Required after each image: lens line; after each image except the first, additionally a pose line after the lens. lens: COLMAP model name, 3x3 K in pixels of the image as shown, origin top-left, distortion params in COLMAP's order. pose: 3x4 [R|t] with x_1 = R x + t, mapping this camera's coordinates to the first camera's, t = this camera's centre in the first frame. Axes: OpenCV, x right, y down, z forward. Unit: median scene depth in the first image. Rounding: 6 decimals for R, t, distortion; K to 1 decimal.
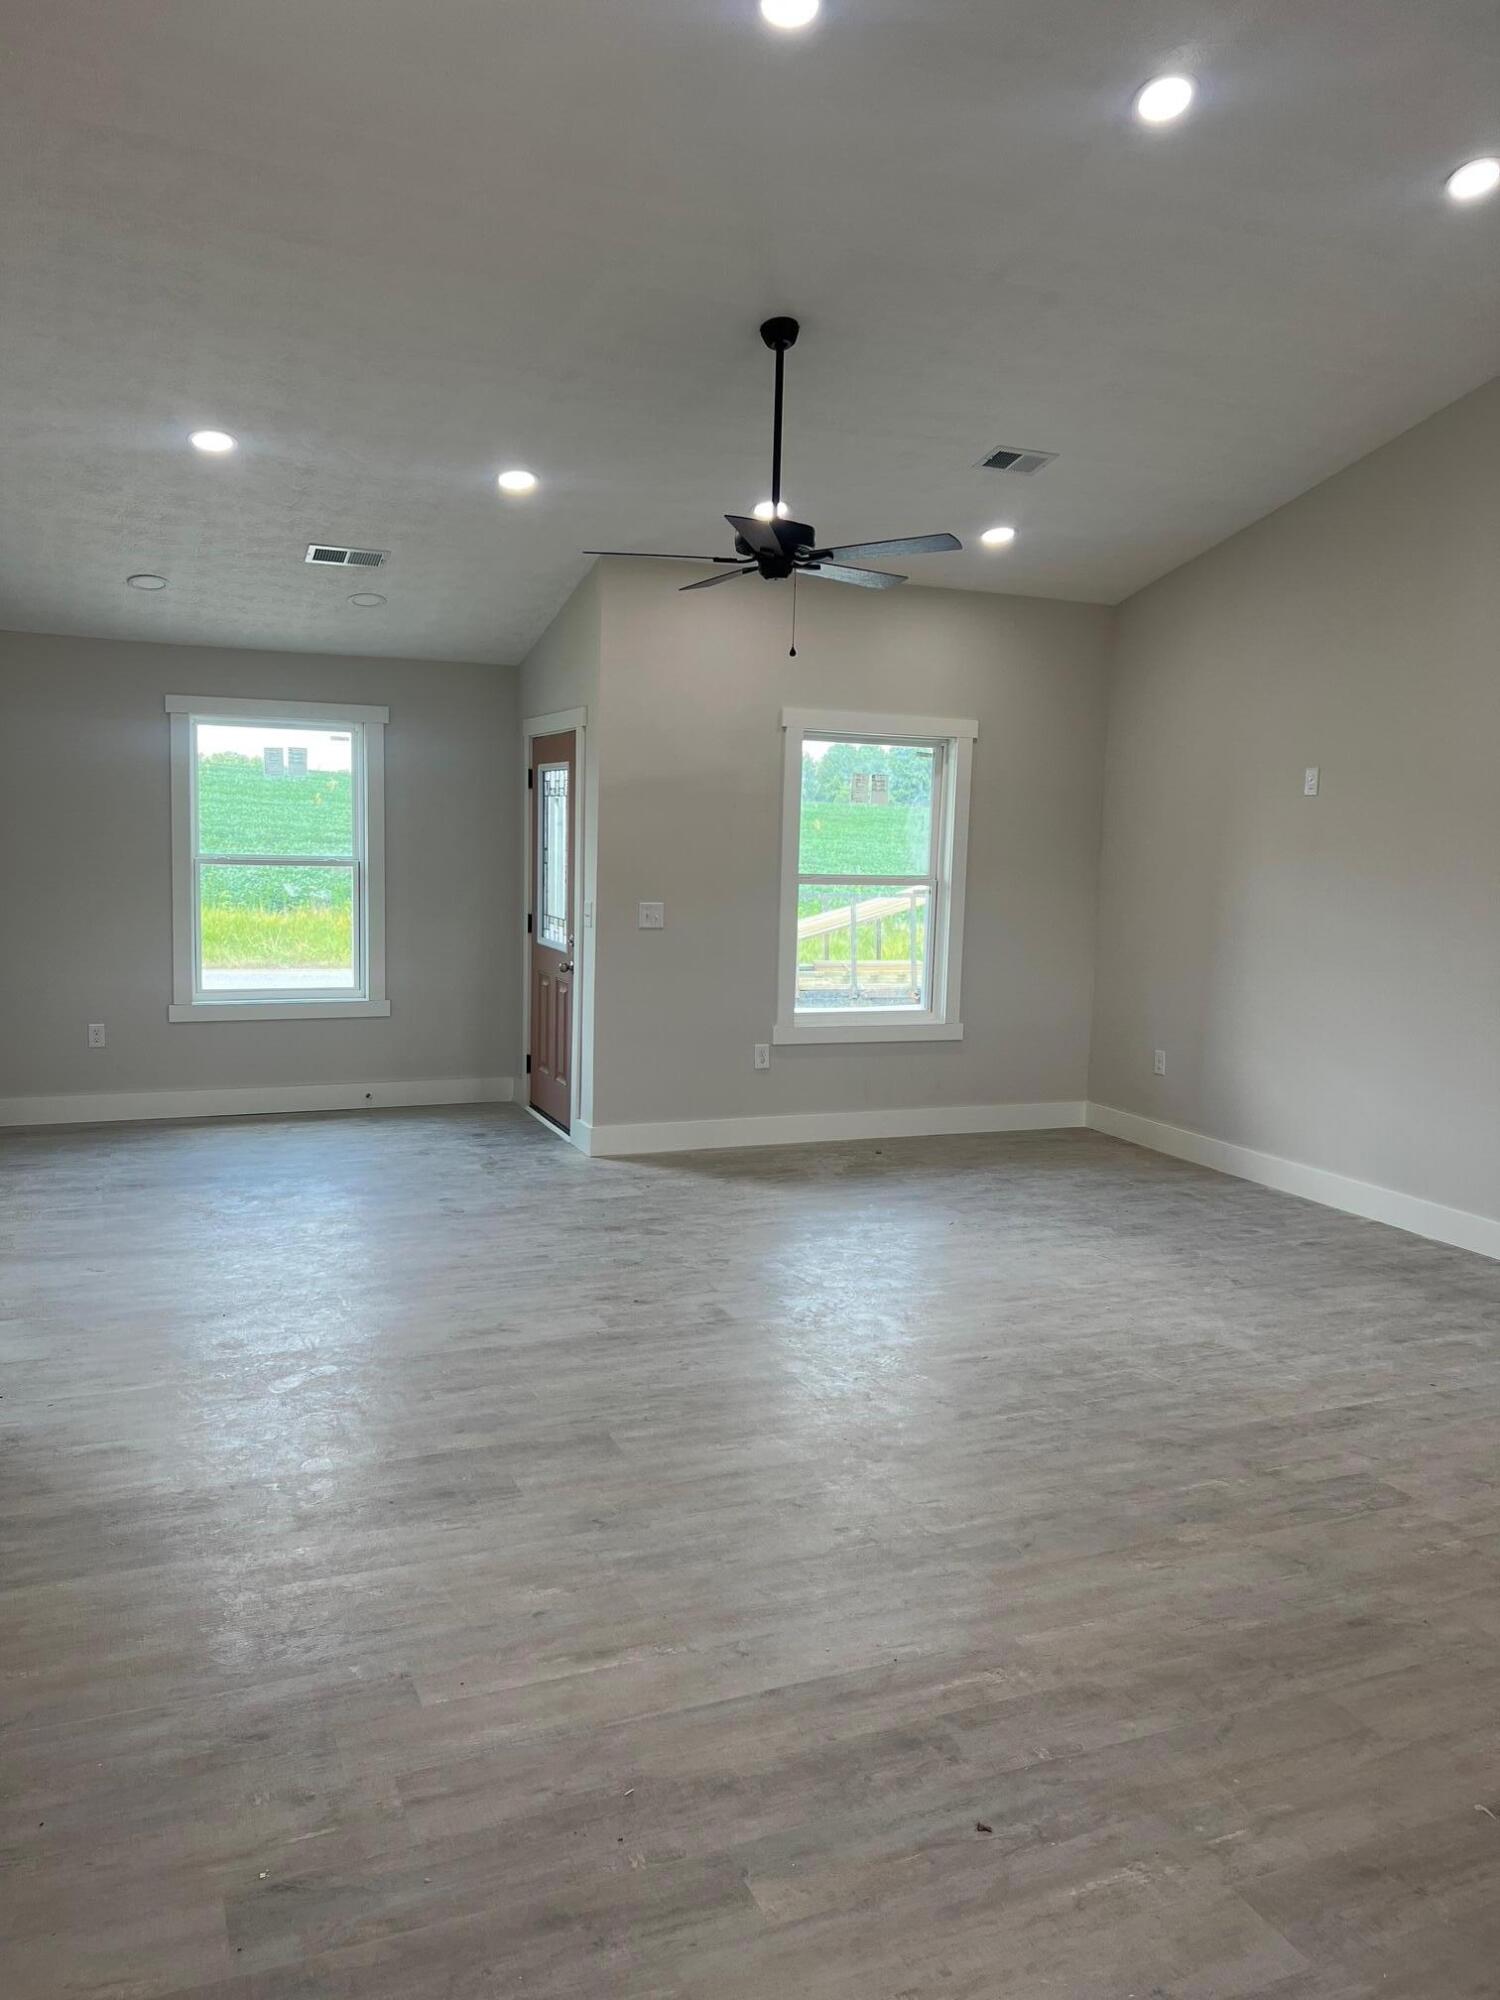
lens RADIAL K [[1531.9, 0, 750.0], [0, 1531.9, 1000.0], [0, 0, 1]] dist [0.079832, -0.109193]
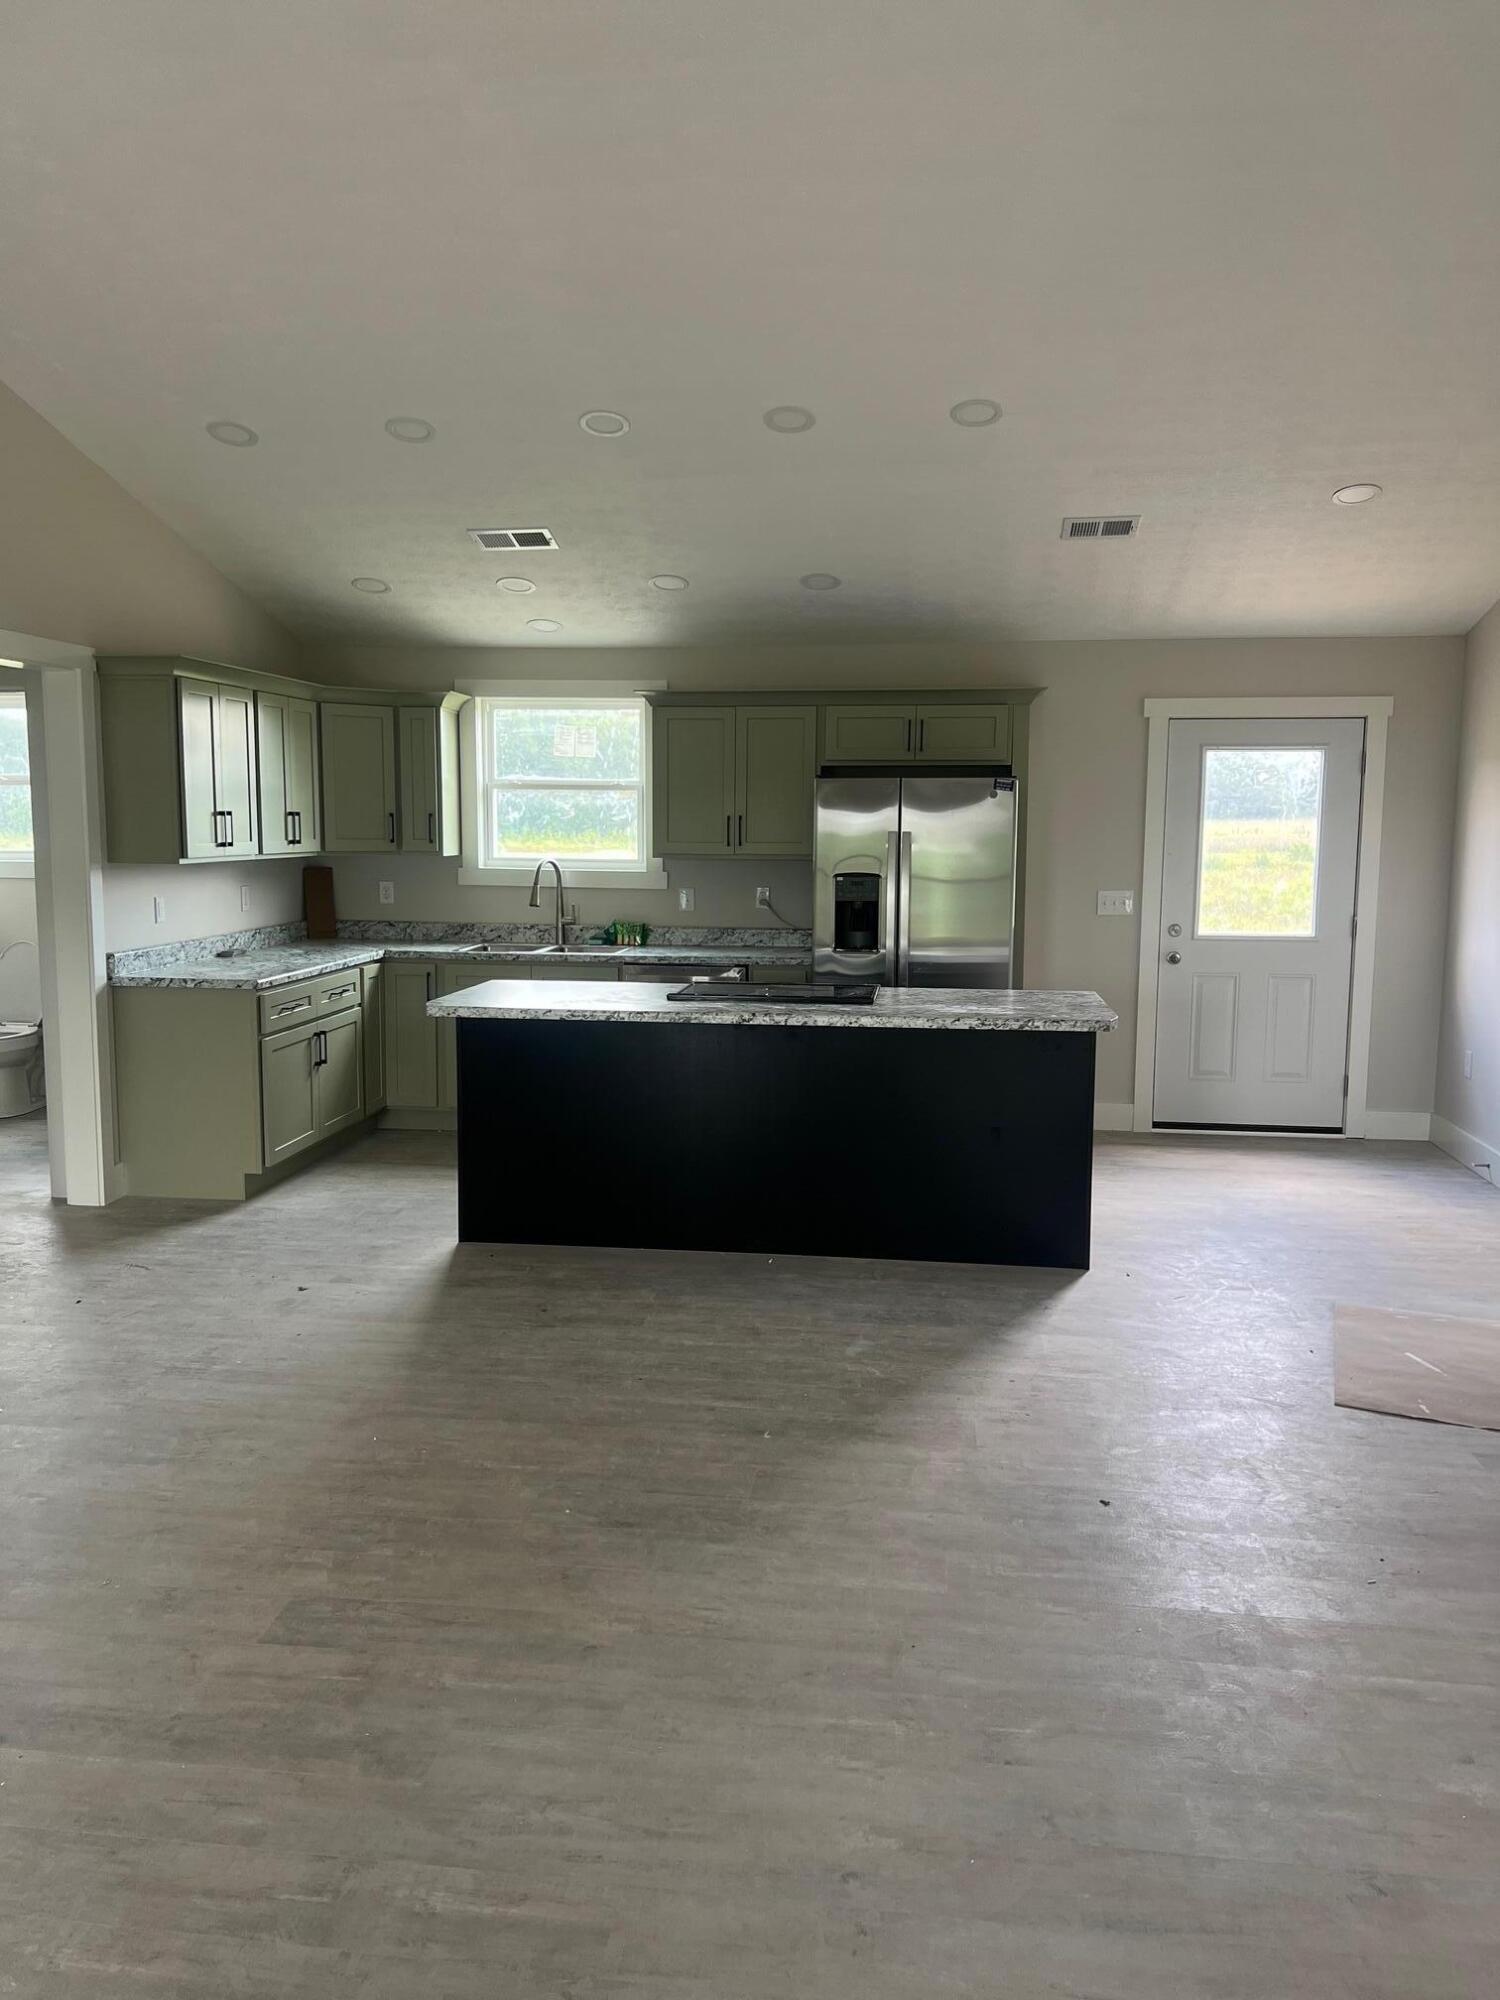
lens RADIAL K [[1531.9, 0, 750.0], [0, 1531.9, 1000.0], [0, 0, 1]] dist [0.079832, -0.109193]
pose [[-0.868988, -0.089140, 0.486739, -0.177408], [0.023773, 0.974984, 0.220998, -0.192793], [-0.494262, 0.203616, -0.845130, 1.861871]]
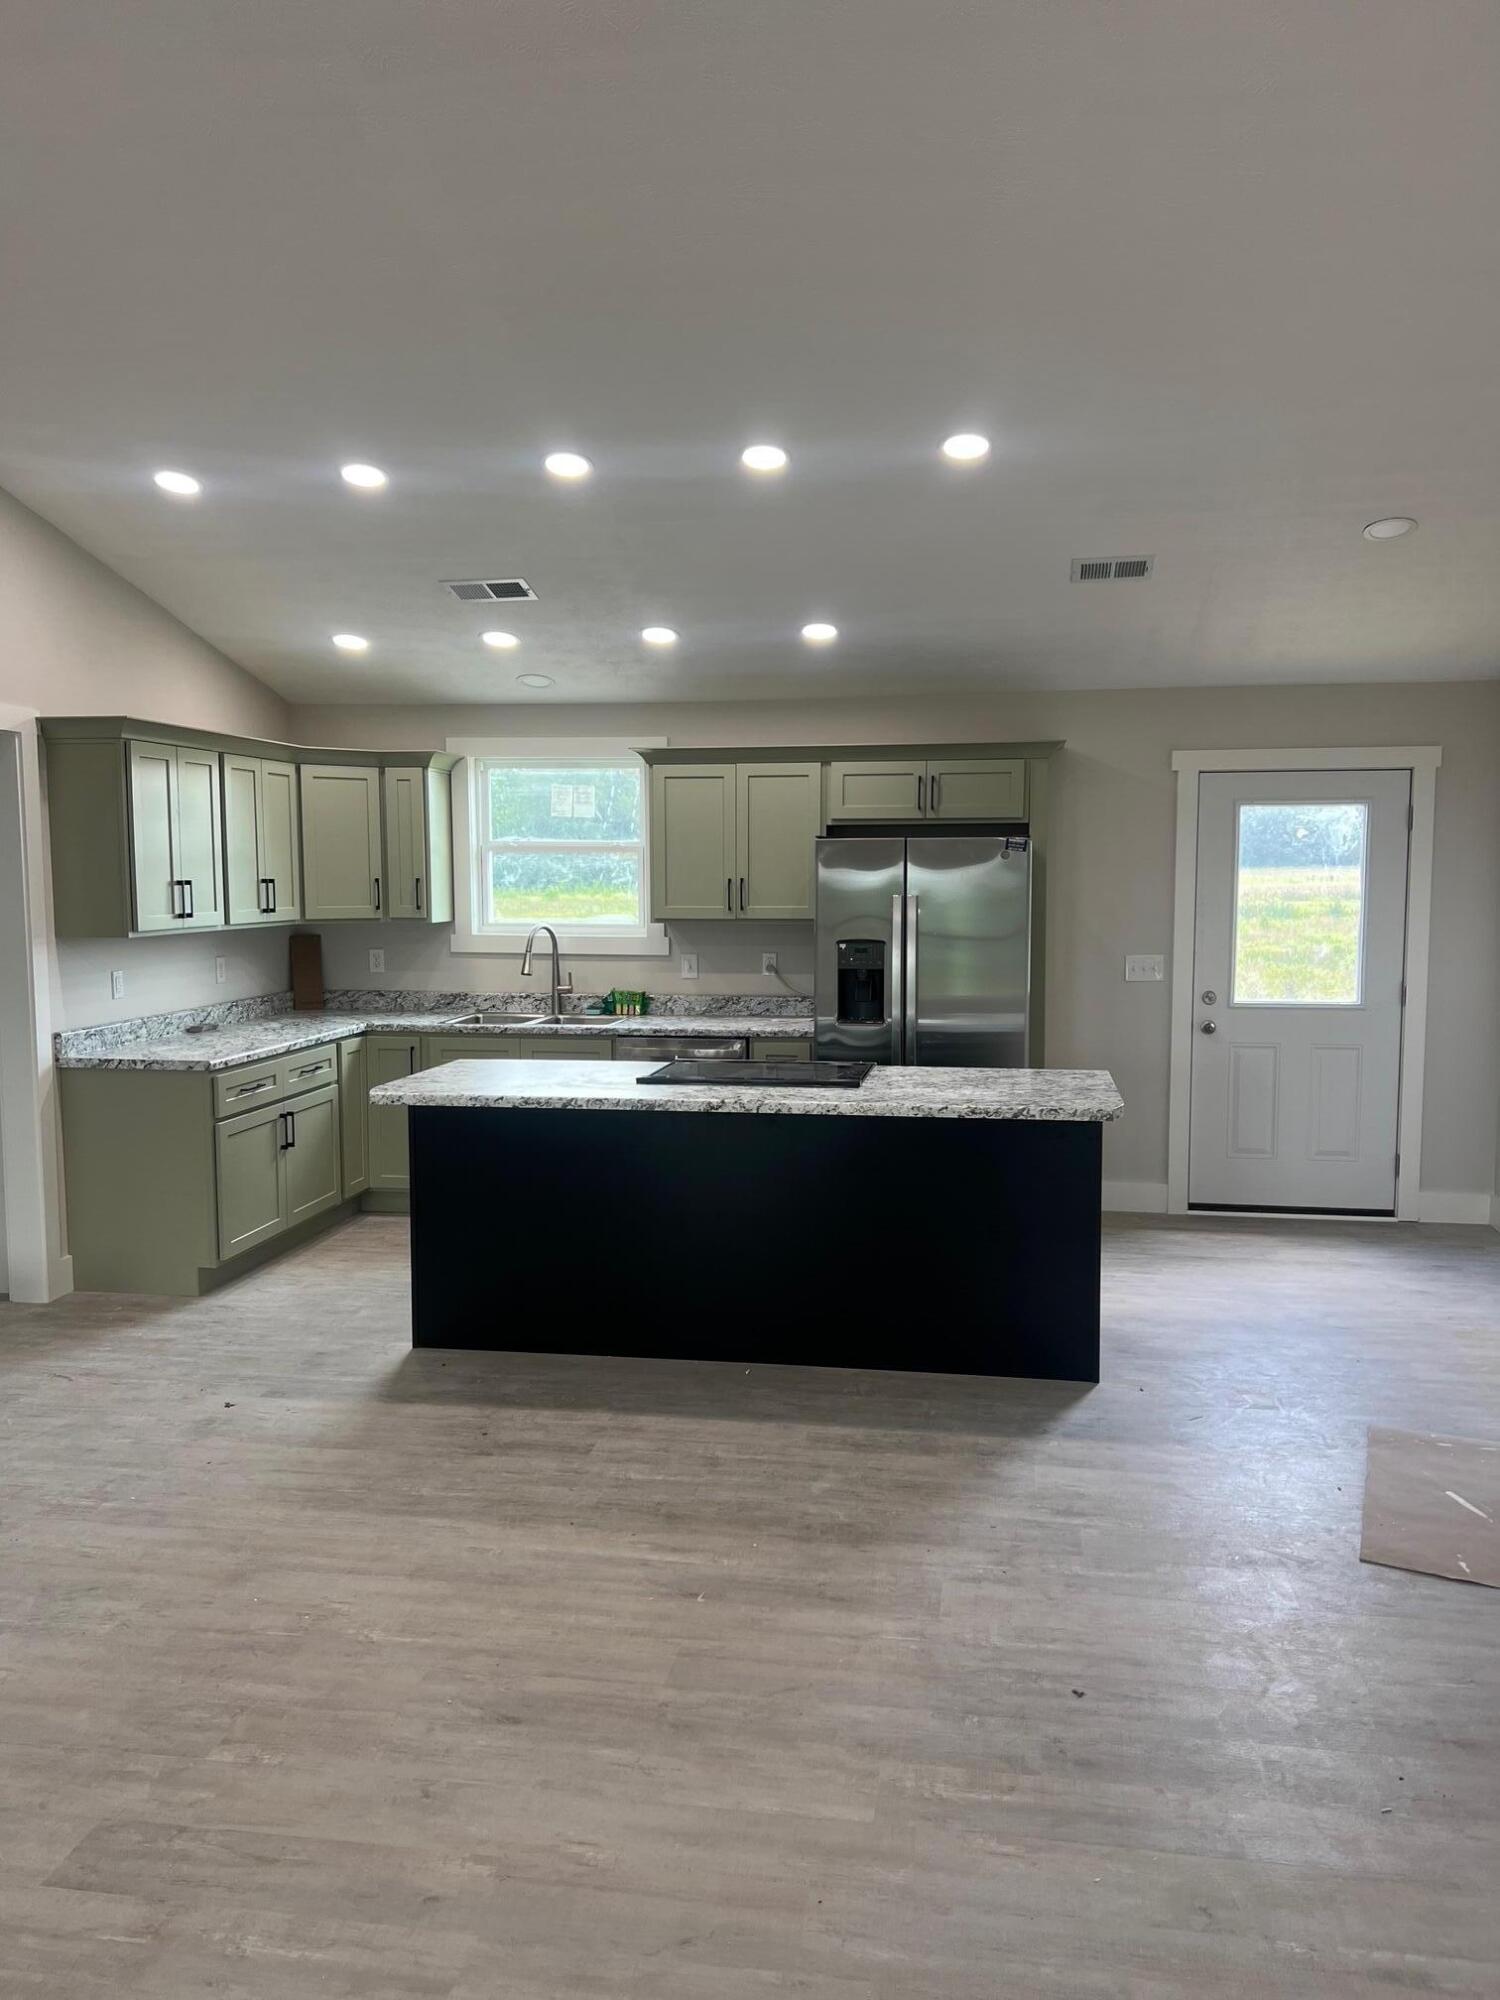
lens RADIAL K [[1530.3, 0, 775.1], [0, 1530.3, 1009.8], [0, 0, 1]] dist [0.059490, -0.064056]
pose [[-0.852832, -0.072377, 0.517145, -0.192354], [0.035091, 0.980165, 0.195049, -0.192154], [-0.521004, 0.184492, -0.833377, 1.673251]]
